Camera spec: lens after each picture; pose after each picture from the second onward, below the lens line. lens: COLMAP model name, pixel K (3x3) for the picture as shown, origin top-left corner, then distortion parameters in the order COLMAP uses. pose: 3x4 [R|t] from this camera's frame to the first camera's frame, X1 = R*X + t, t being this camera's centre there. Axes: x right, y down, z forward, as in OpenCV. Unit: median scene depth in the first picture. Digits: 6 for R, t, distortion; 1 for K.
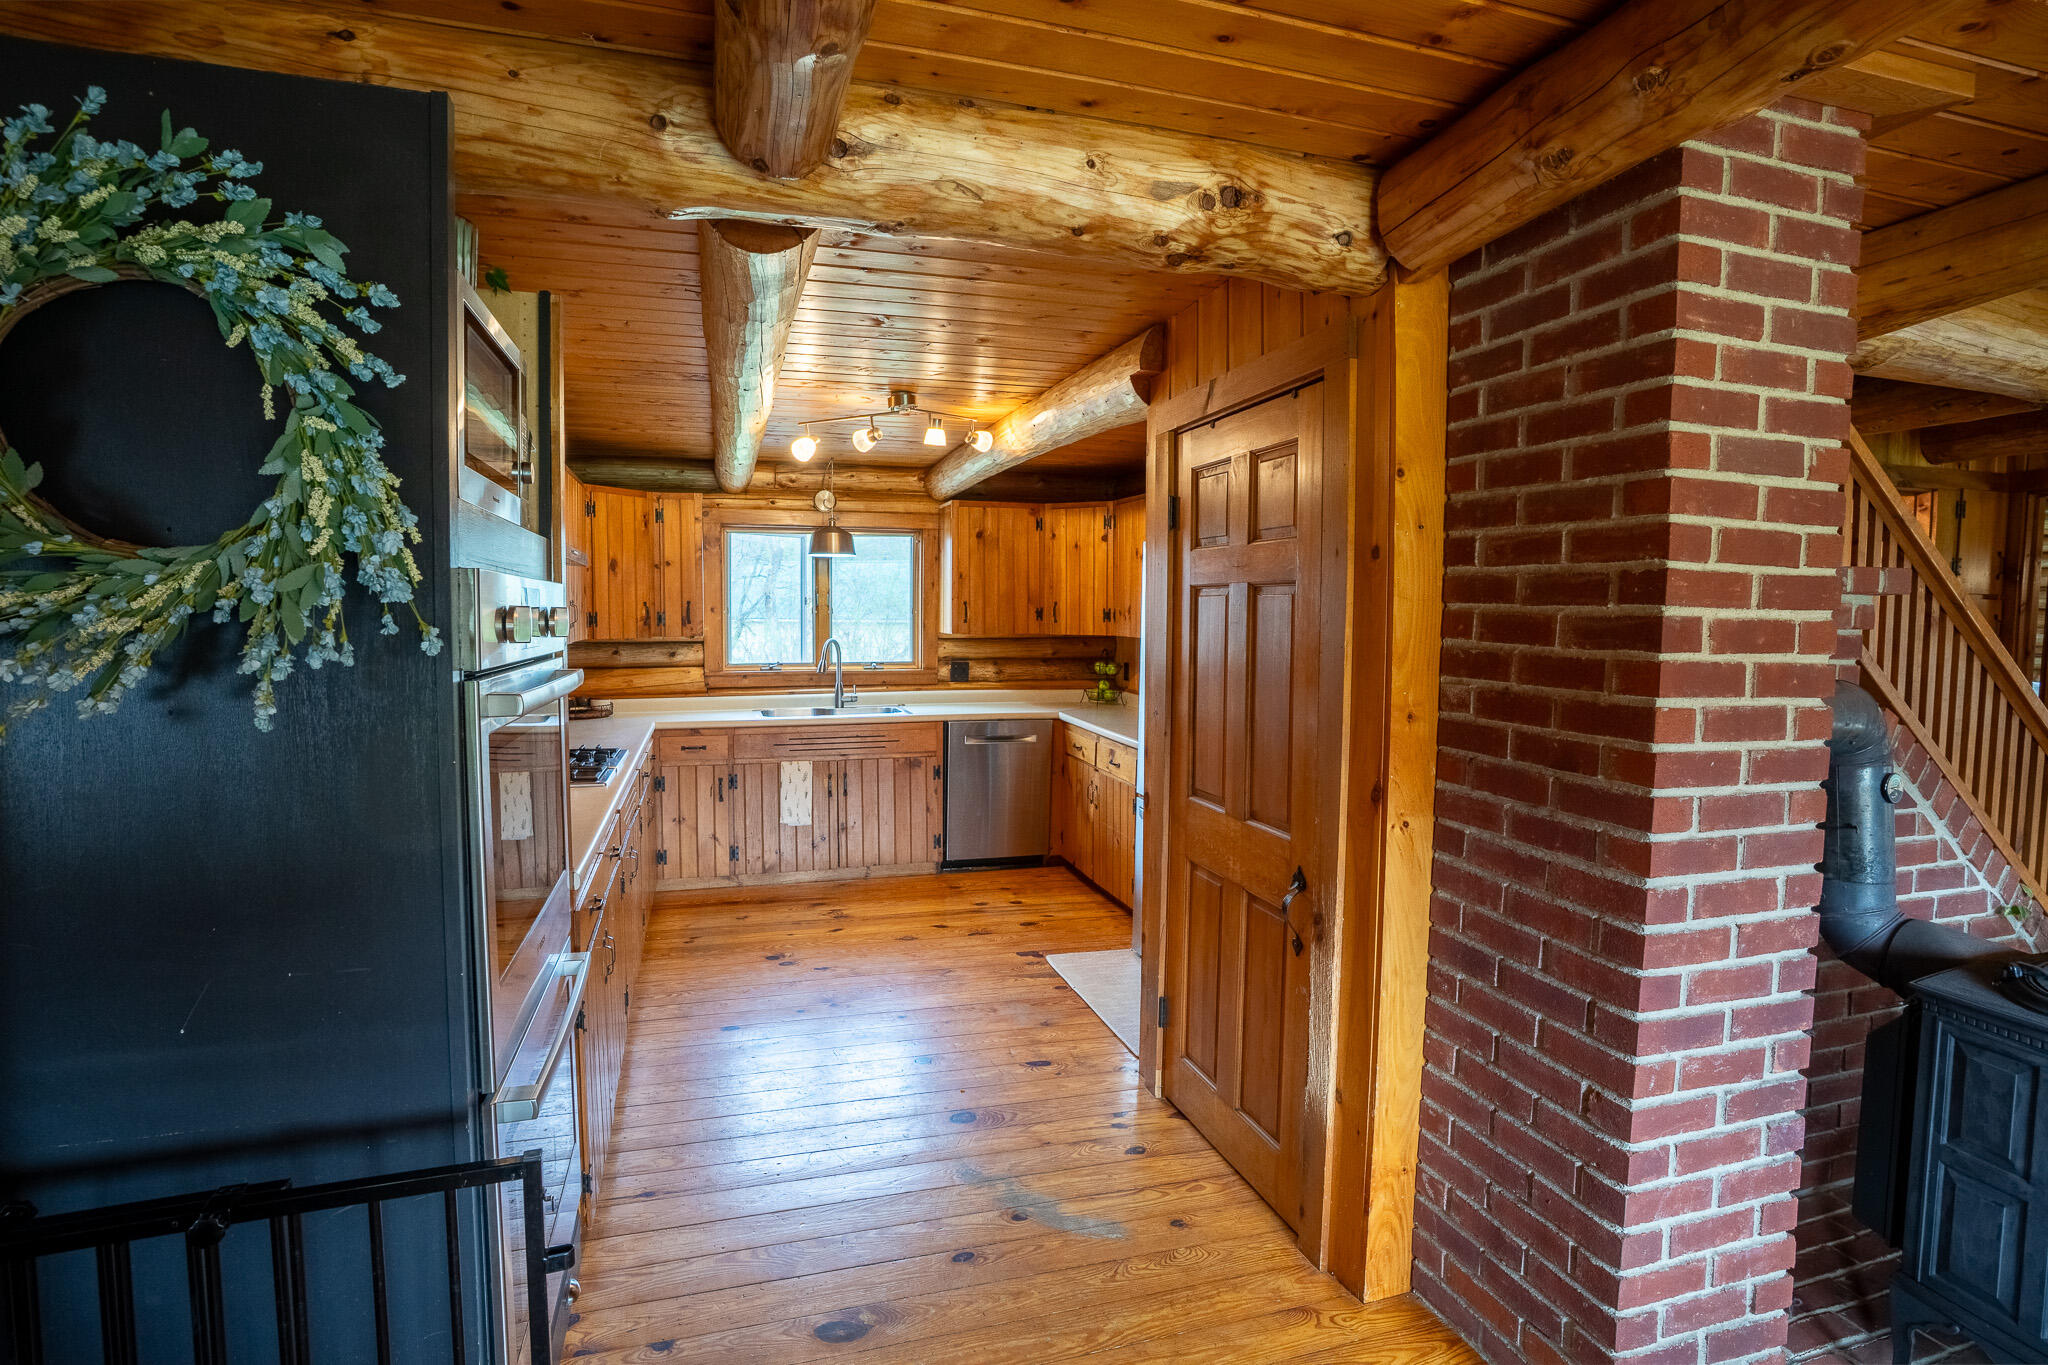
lens RADIAL K [[1001.8, 0, 1014.1], [0, 1001.8, 673.7], [0, 0, 1]] dist [-0.049995, 0.019628]
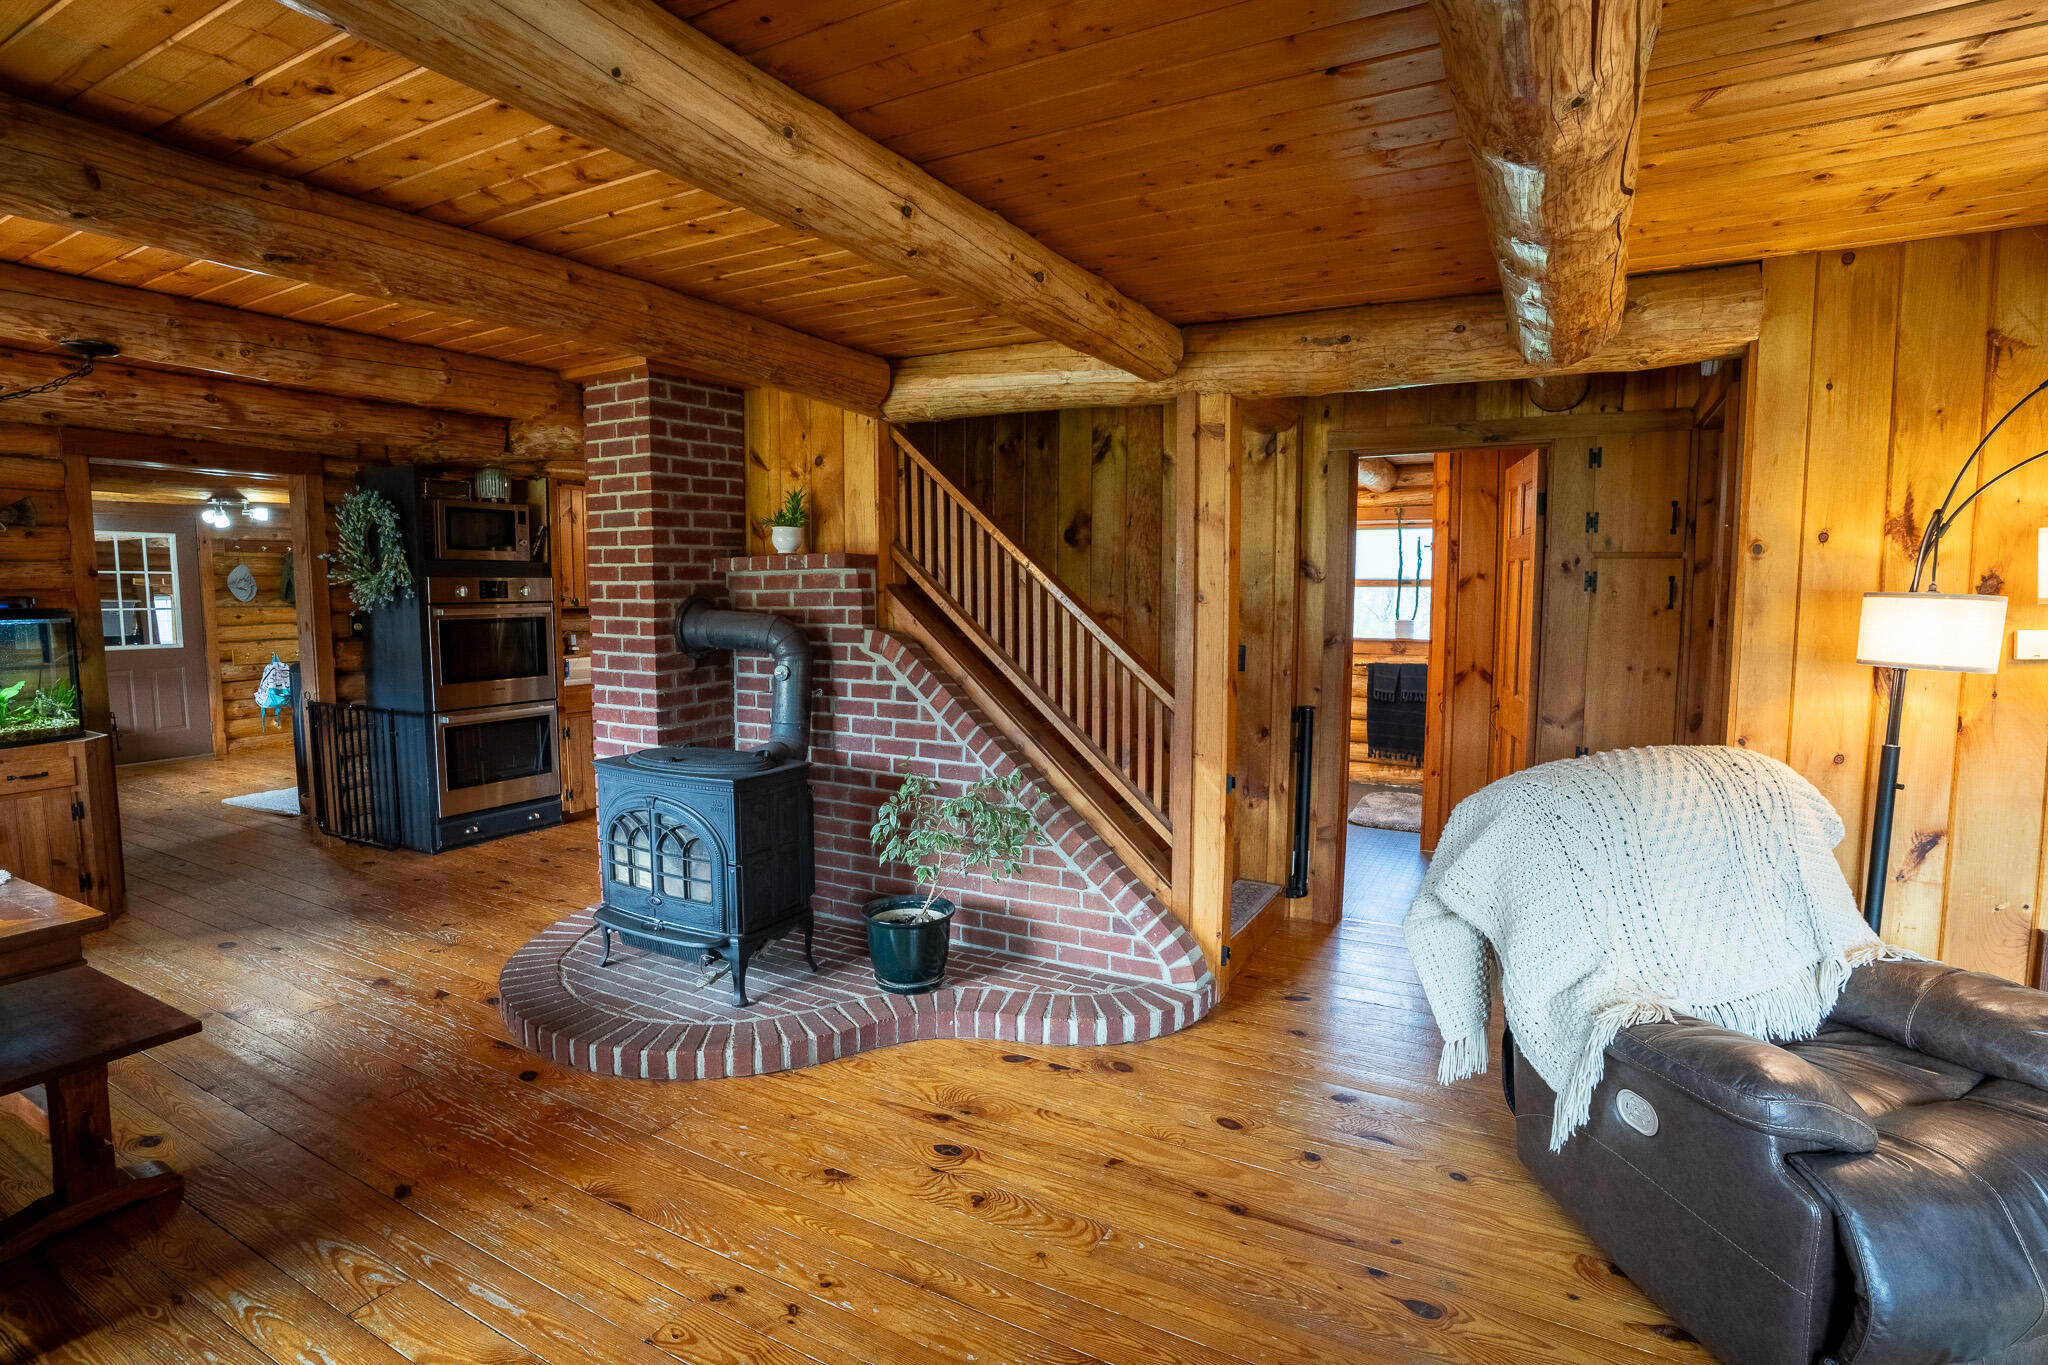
lens RADIAL K [[1001.8, 0, 1016.9], [0, 1001.8, 677.1], [0, 0, 1]] dist [-0.049995, 0.019628]
pose [[0.688975, 0.055537, -0.722654, 3.048752], [-0.038520, 0.998457, 0.040009, 0.035173], [0.723761, 0.000271, 0.690051, -0.011259]]
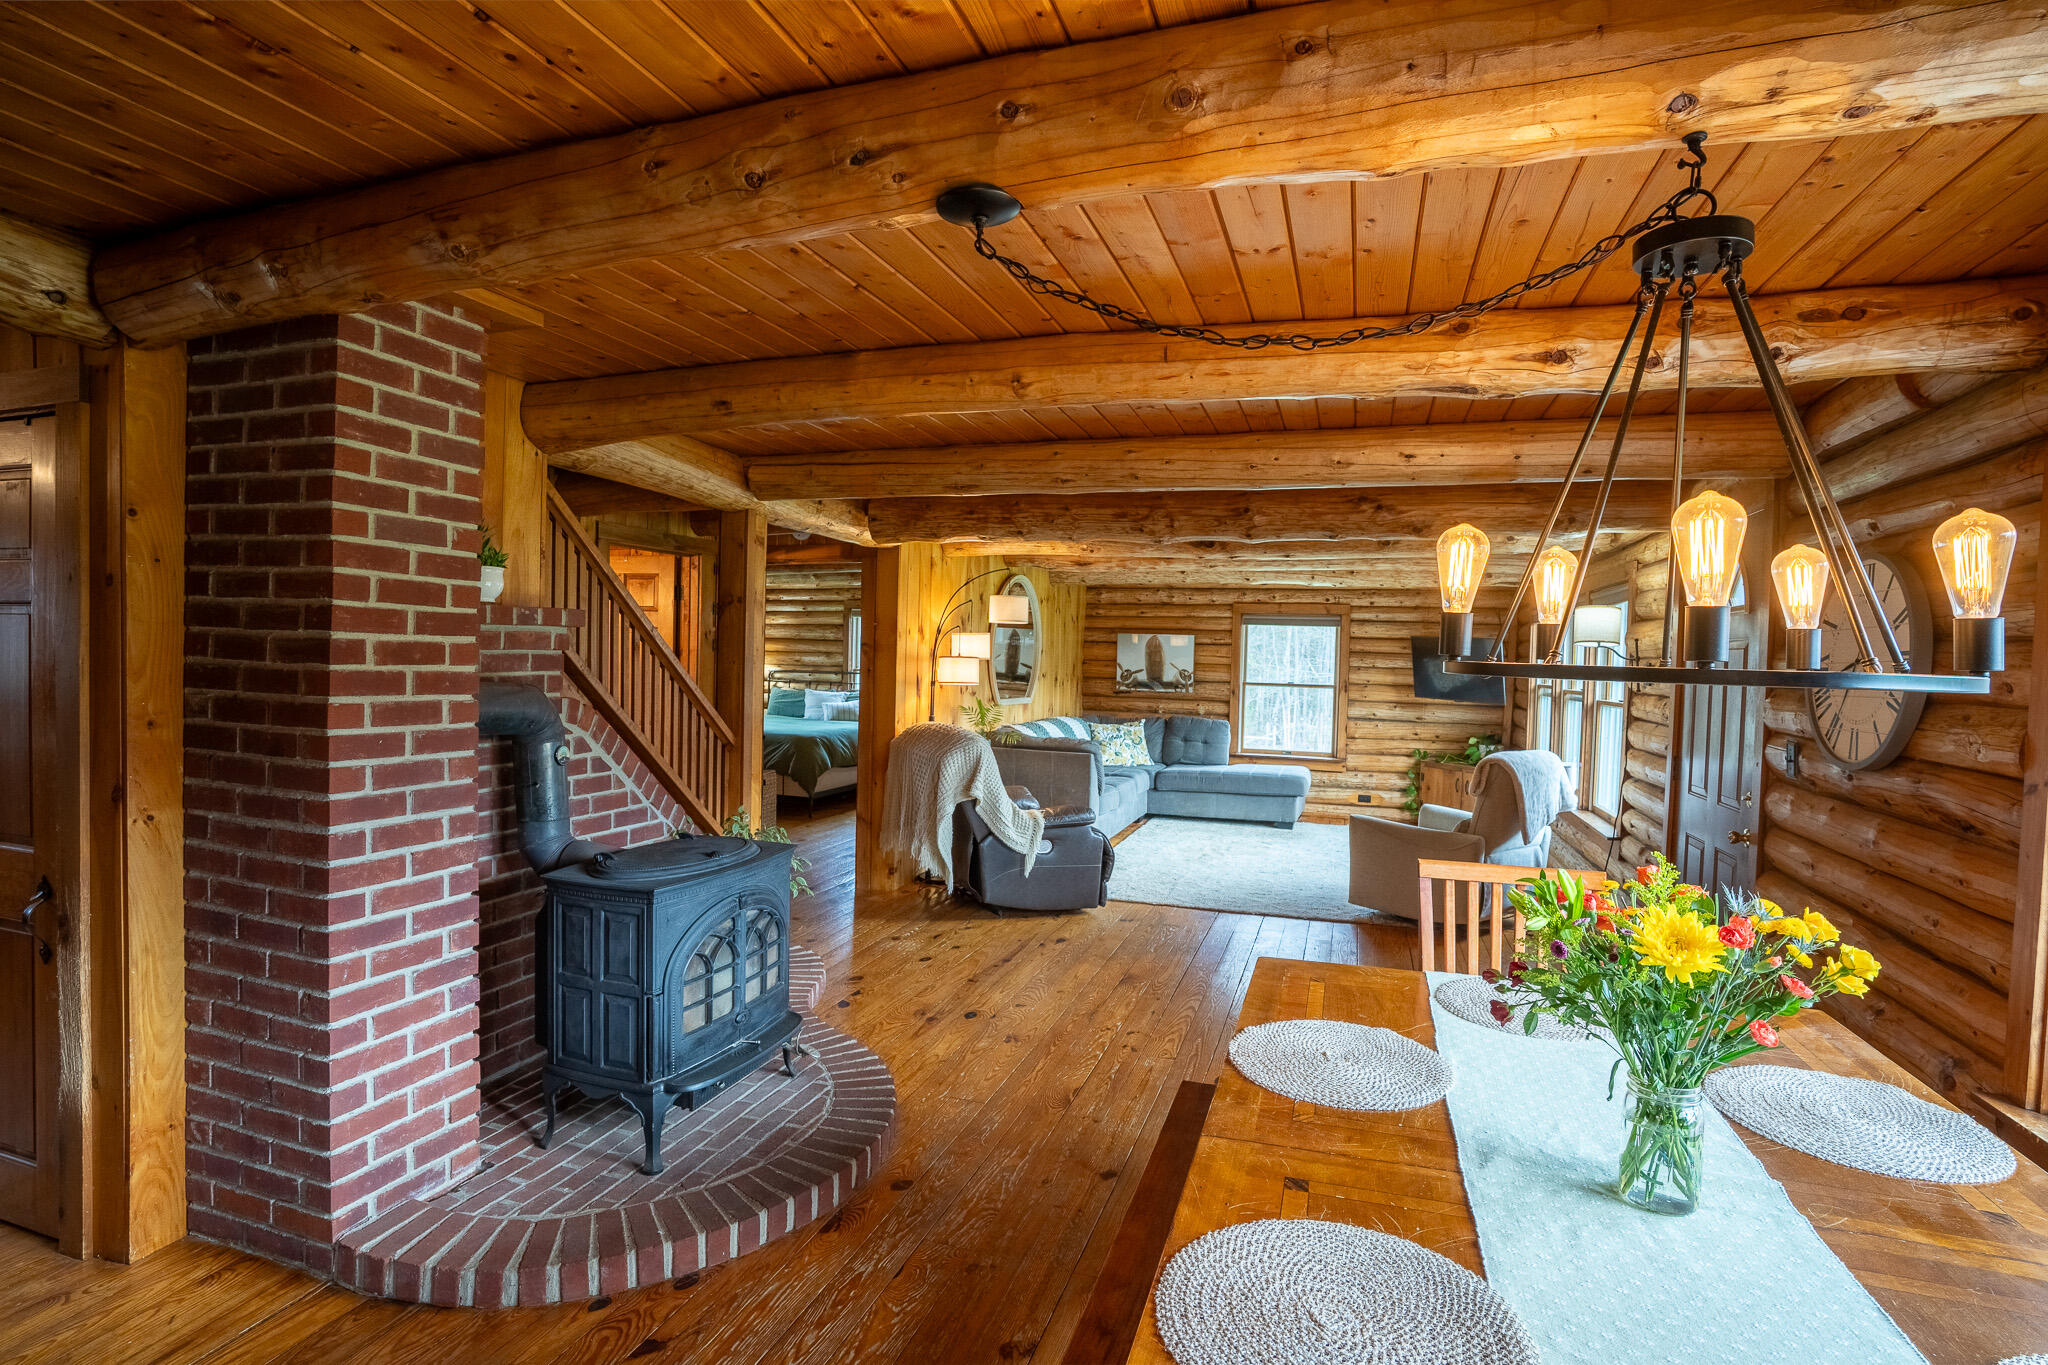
lens RADIAL K [[1001.8, 0, 1019.4], [0, 1001.8, 677.1], [0, 0, 1]] dist [-0.049995, 0.019628]
pose [[0.588675, -0.013633, 0.808255, 0.091609], [0.033569, 0.999408, -0.007592, 0.036481], [-0.807673, 0.031601, 0.588784, -0.559242]]
